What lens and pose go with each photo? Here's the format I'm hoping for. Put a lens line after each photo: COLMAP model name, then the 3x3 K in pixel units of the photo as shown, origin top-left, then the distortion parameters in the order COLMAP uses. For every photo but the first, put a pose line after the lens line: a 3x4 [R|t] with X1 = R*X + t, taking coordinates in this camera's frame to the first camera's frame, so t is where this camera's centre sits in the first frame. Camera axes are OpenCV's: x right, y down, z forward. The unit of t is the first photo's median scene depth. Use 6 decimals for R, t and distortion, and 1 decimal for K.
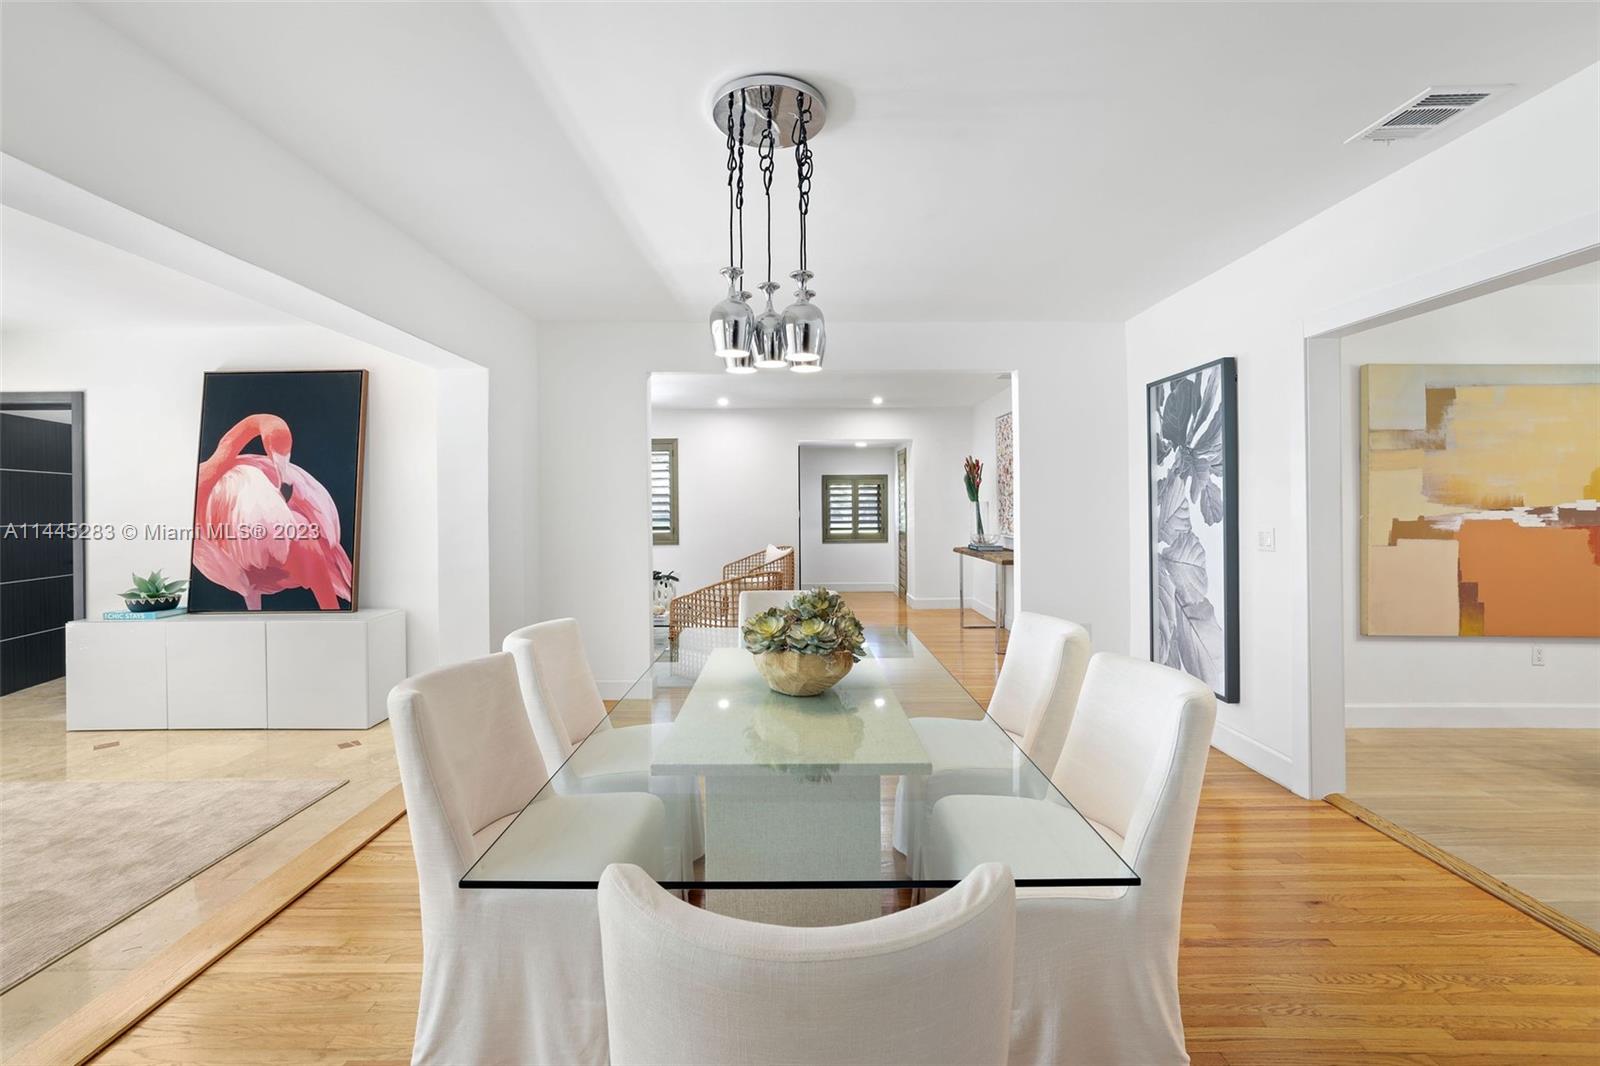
lens RADIAL K [[680.0, 0, 787.3], [0, 680.0, 505.9], [0, 0, 1]] dist [-0.022879, 0.011662]
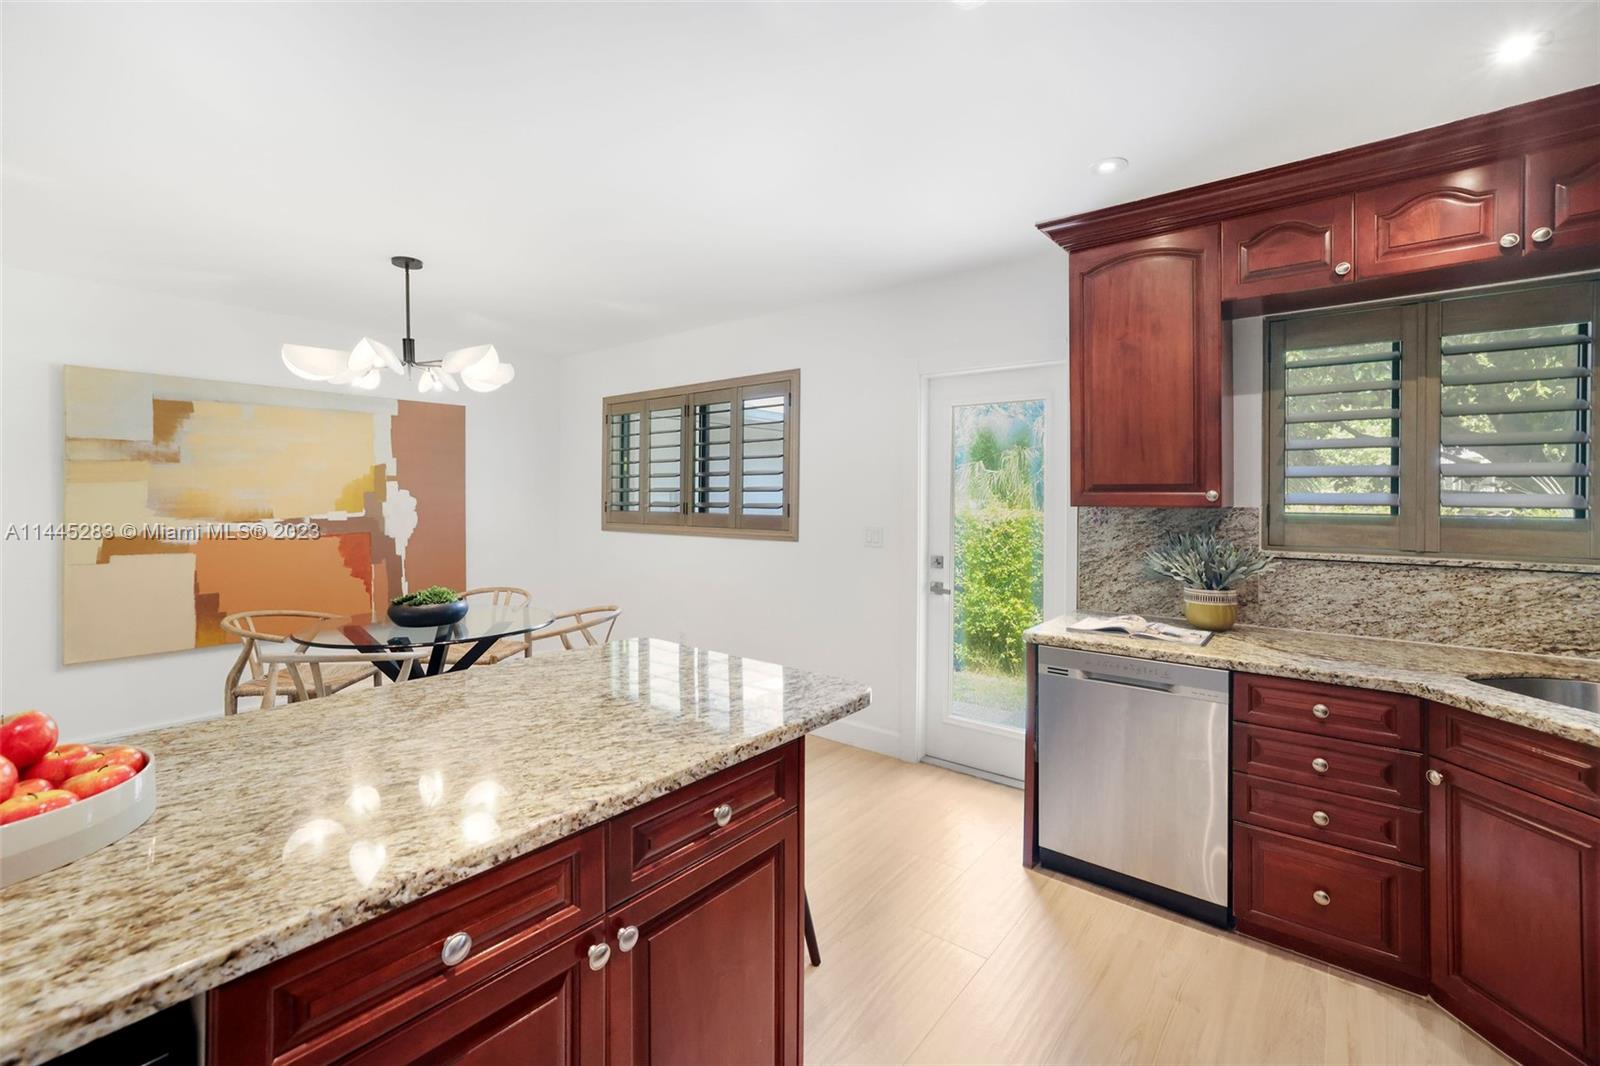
lens RADIAL K [[680.0, 0, 781.9], [0, 680.0, 497.0], [0, 0, 1]] dist [-0.022879, 0.011662]
pose [[0.653071, 0.007721, 0.757257, 0.734178], [-0.008759, 0.999958, -0.002642, -0.034536], [-0.757246, -0.004907, 0.653112, -0.298220]]
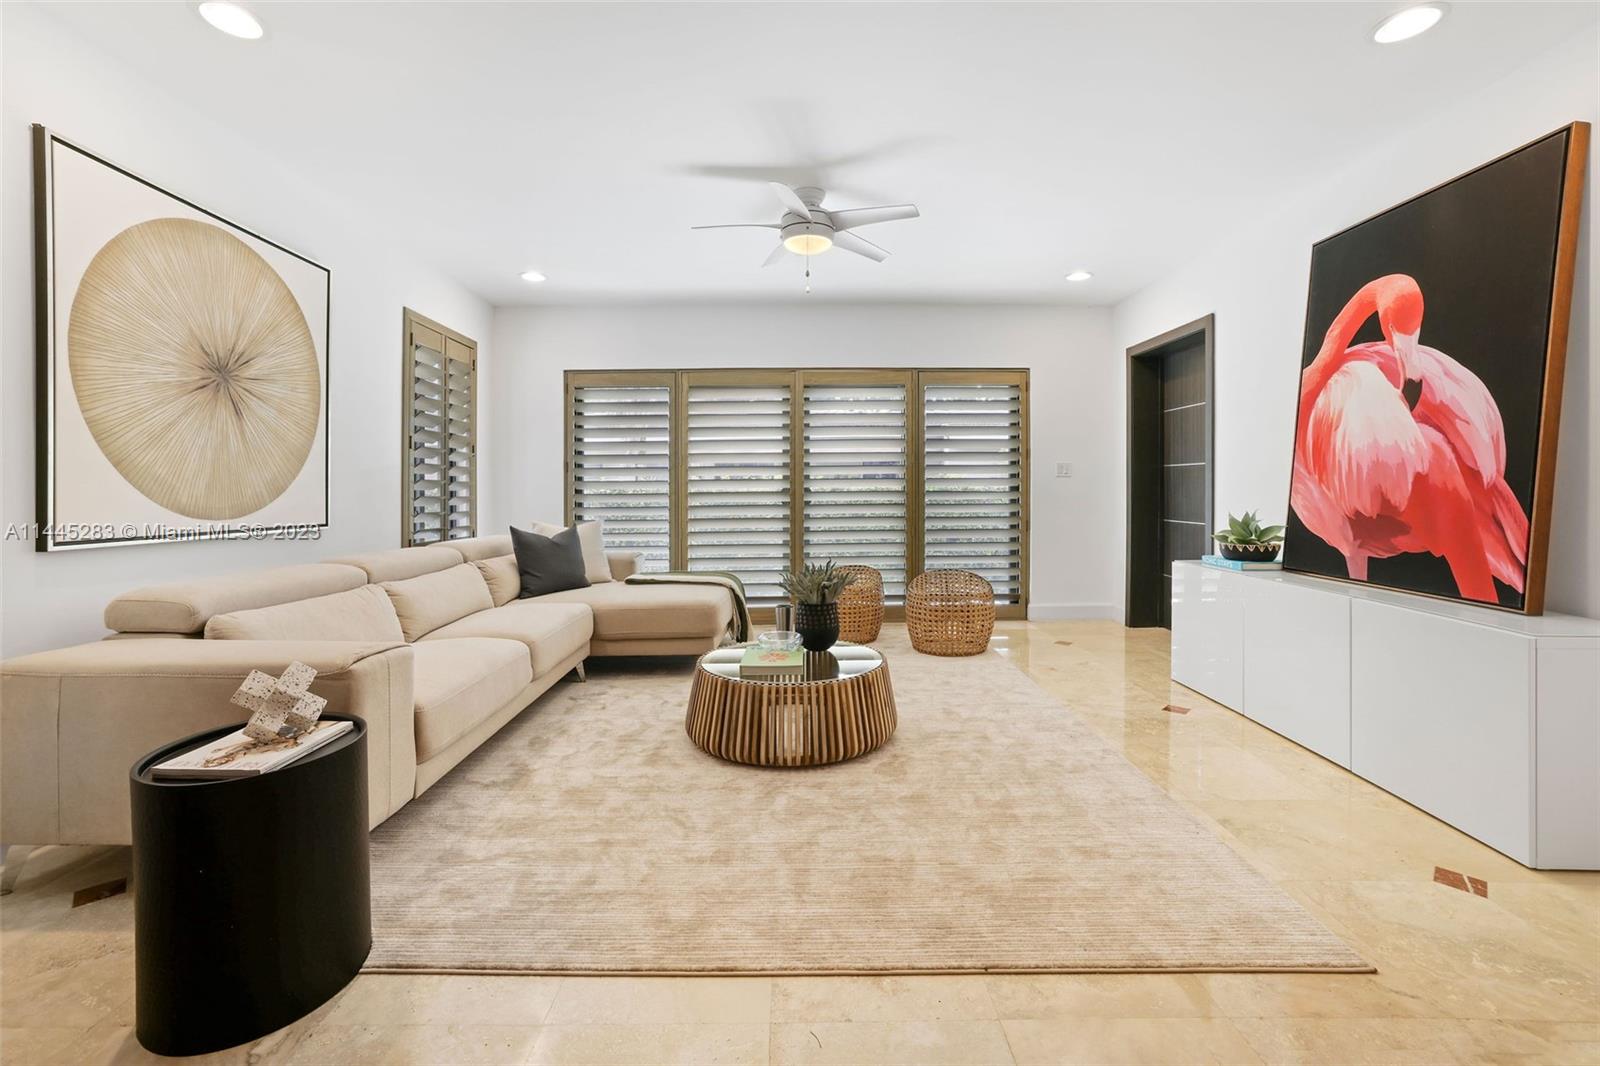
lens RADIAL K [[680.0, 0, 799.5], [0, 680.0, 481.8], [0, 0, 1]] dist [-0.022879, 0.011662]
pose [[0.016081, 0.004306, -0.999861, -0.157828], [0.002369, 0.999988, 0.004345, 0.058341], [0.999868, -0.002439, 0.016070, 0.468693]]
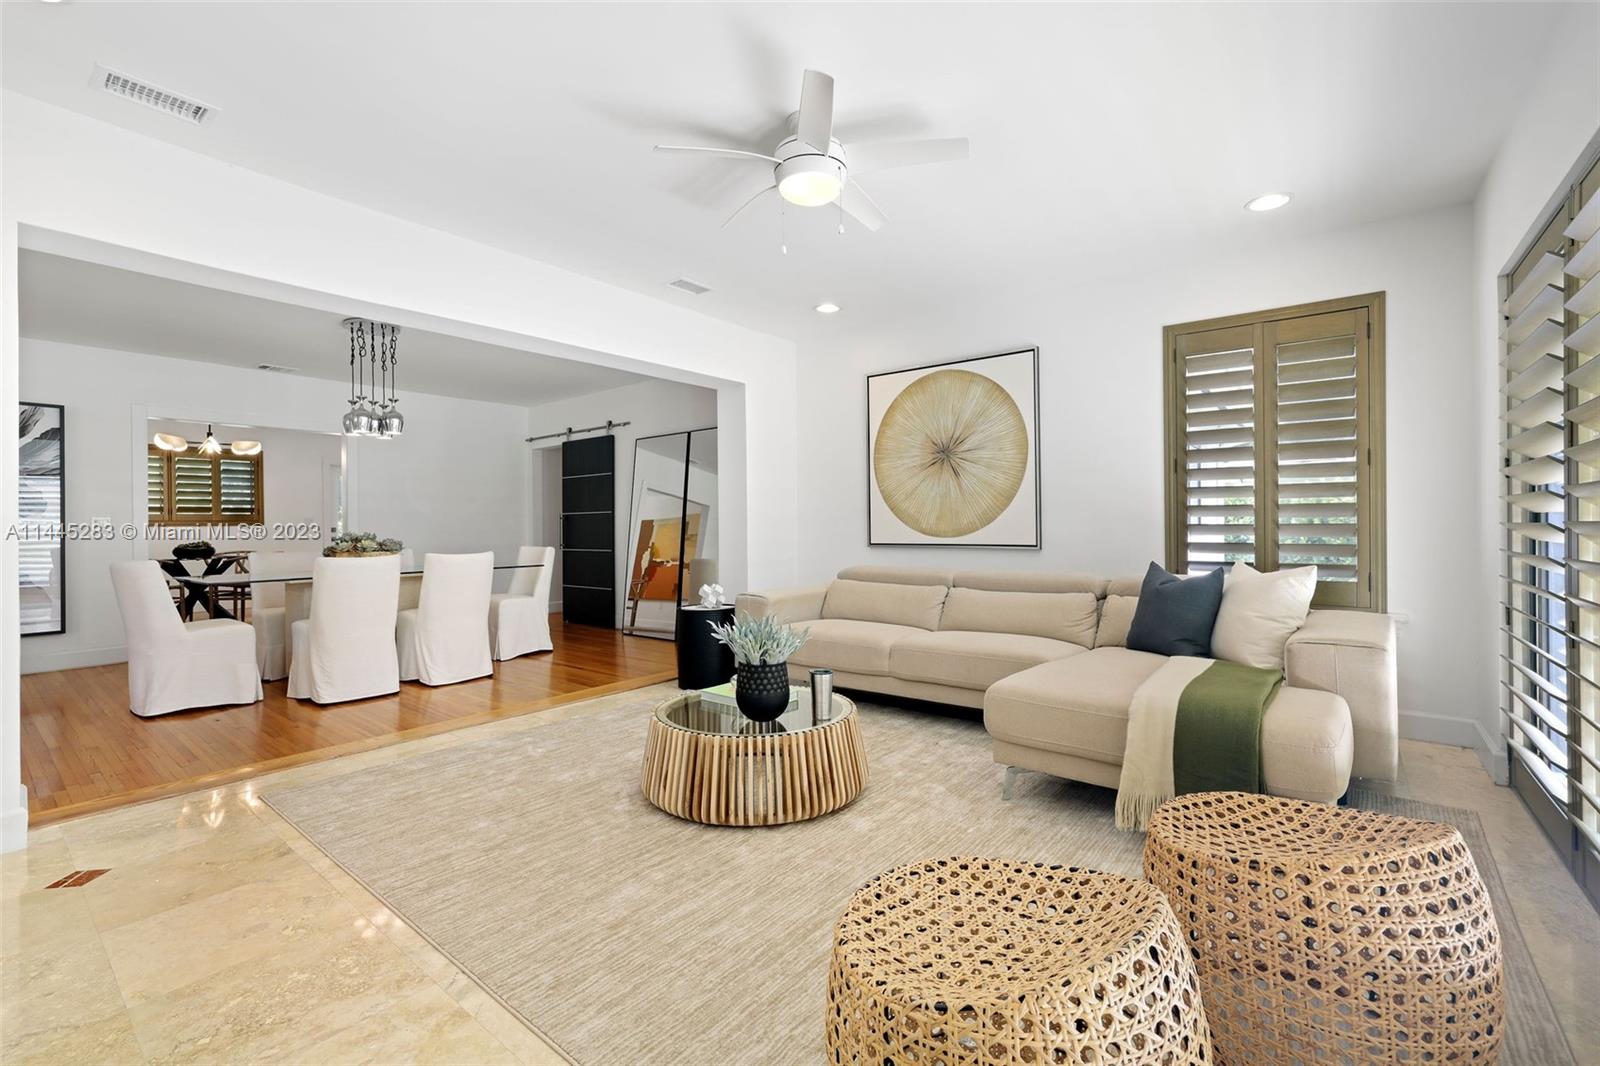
lens RADIAL K [[680.0, 0, 797.9], [0, 680.0, 525.6], [0, 0, 1]] dist [-0.022879, 0.011662]
pose [[-0.785968, 0.020836, 0.617916, -1.334890], [0.021860, 0.999744, -0.005905, 0.078204], [-0.617881, 0.008867, -0.786222, 0.975656]]
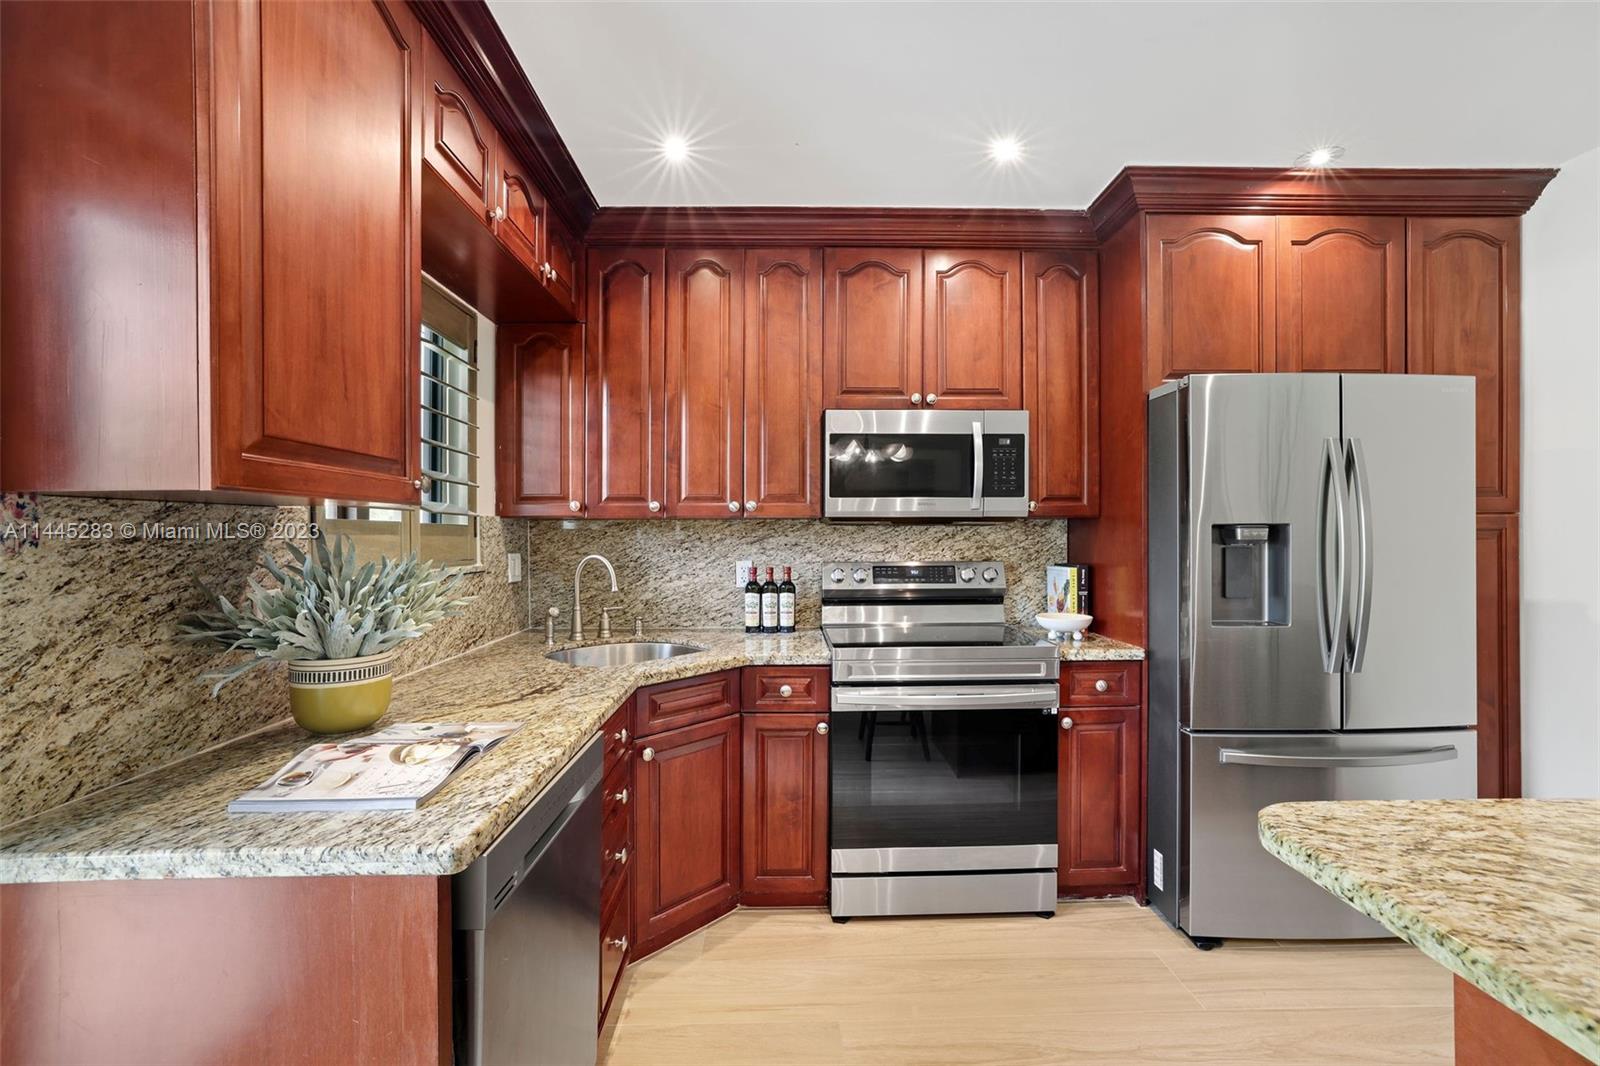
lens RADIAL K [[680.0, 0, 801.2], [0, 680.0, 544.6], [0, 0, 1]] dist [-0.022879, 0.011662]
pose [[-0.999812, 0.013127, -0.014276, 1.246017], [0.012937, 0.999827, 0.013371, -0.011686], [0.014449, 0.013184, -0.999809, 0.155527]]
